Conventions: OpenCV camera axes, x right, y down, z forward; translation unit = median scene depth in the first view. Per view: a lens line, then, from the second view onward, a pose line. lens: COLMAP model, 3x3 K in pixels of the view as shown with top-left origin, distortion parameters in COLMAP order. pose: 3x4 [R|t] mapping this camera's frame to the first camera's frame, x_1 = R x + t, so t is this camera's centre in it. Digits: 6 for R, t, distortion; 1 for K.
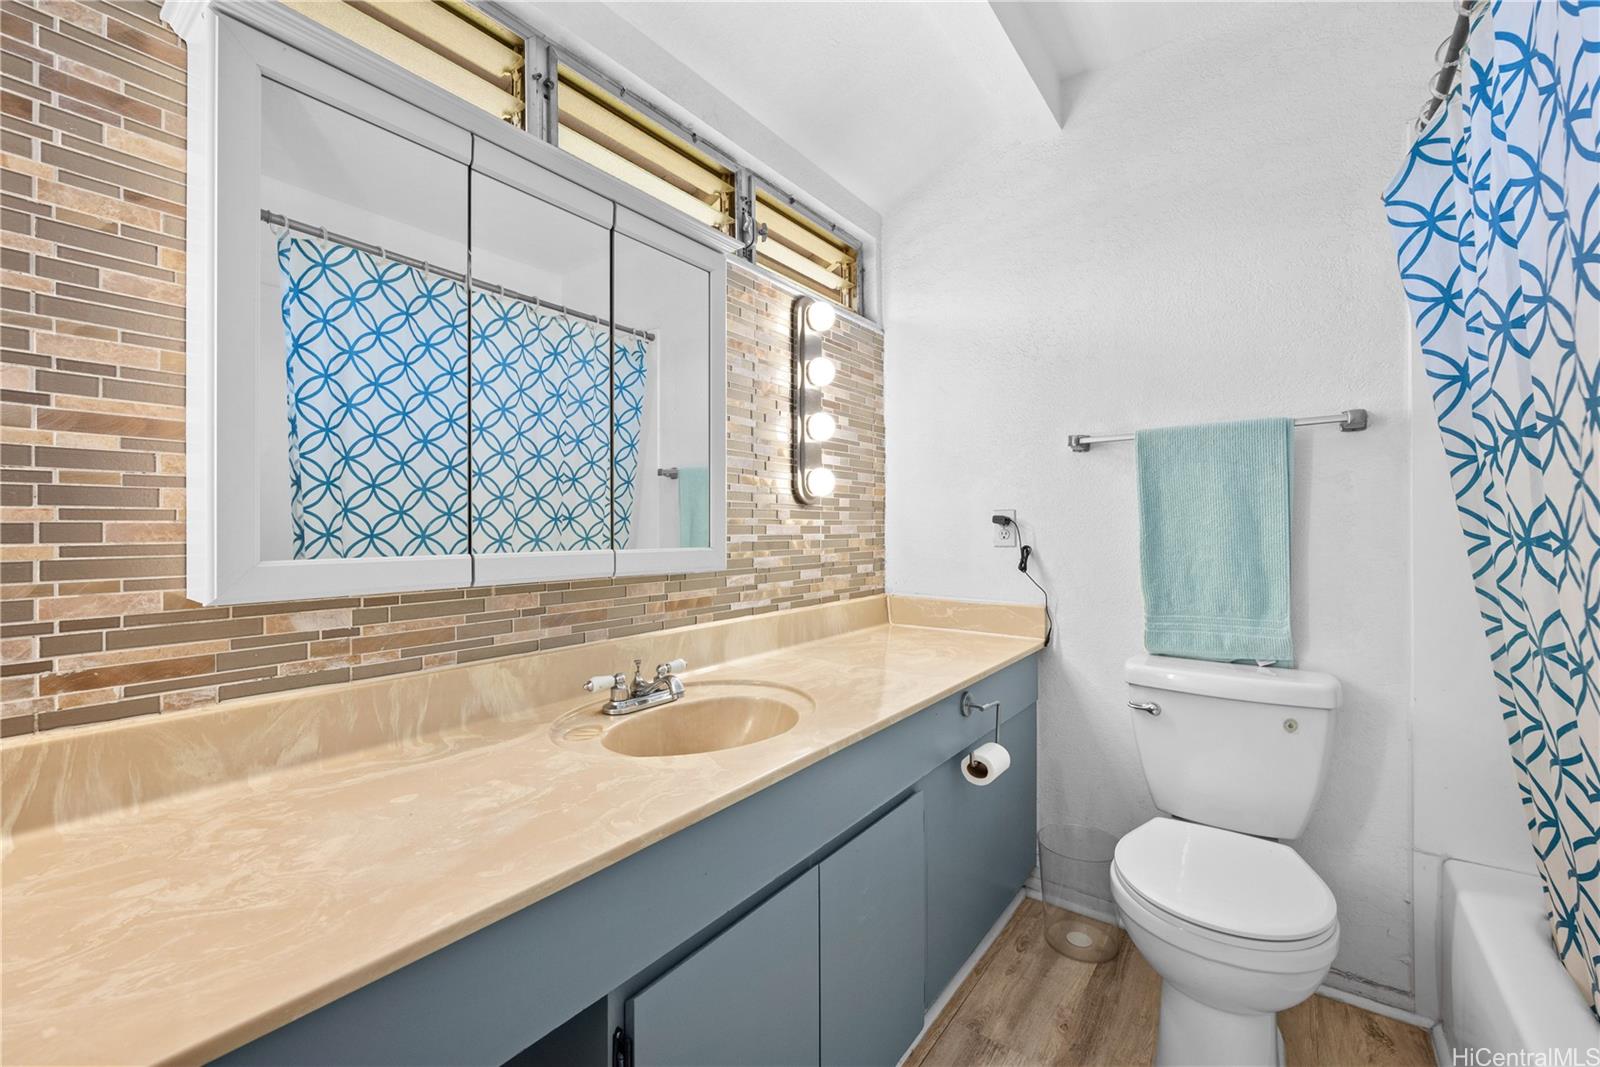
lens RADIAL K [[685.3, 0, 869.0], [0, 685.3, 538.7], [0, 0, 1]] dist [-0.001039, -0.000155]
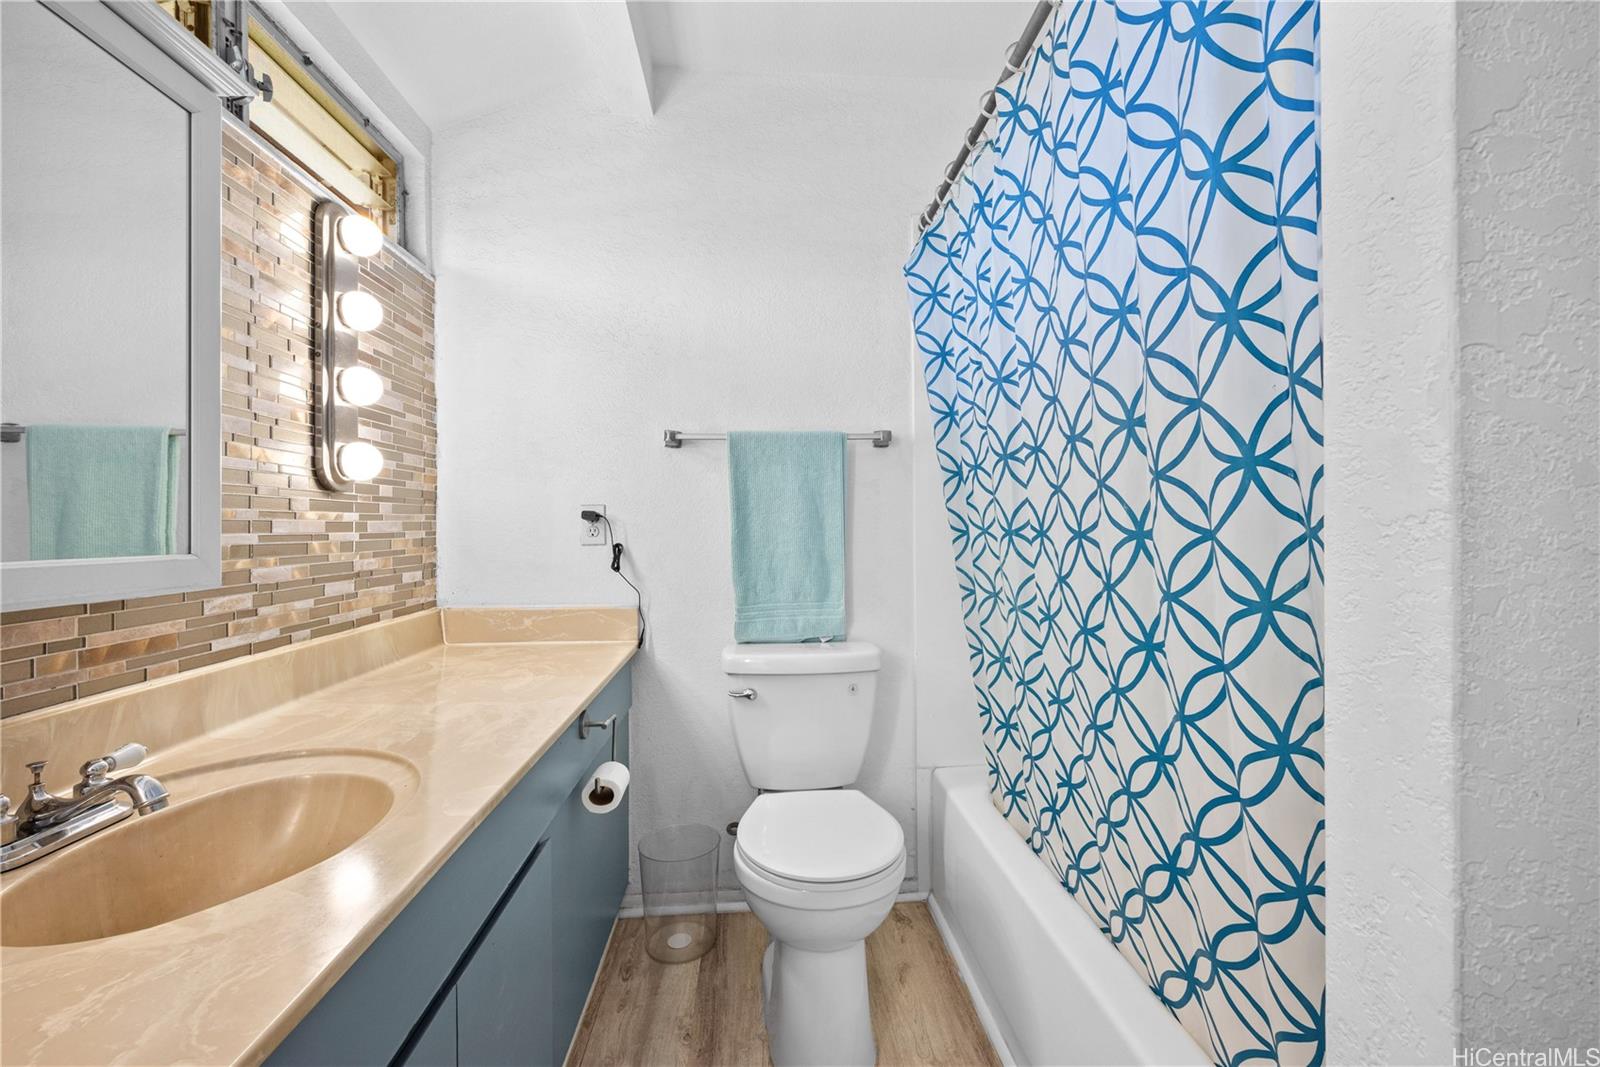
lens RADIAL K [[660.9, 0, 800.0], [0, 660.9, 533.5], [0, 0, 1]] dist [-0.000254, 0.000134]
pose [[0.754038, -0.008578, 0.656775, -0.187197], [0.013593, 0.999904, -0.002546, 0.002578], [-0.656690, 0.010847, 0.754082, 0.164832]]
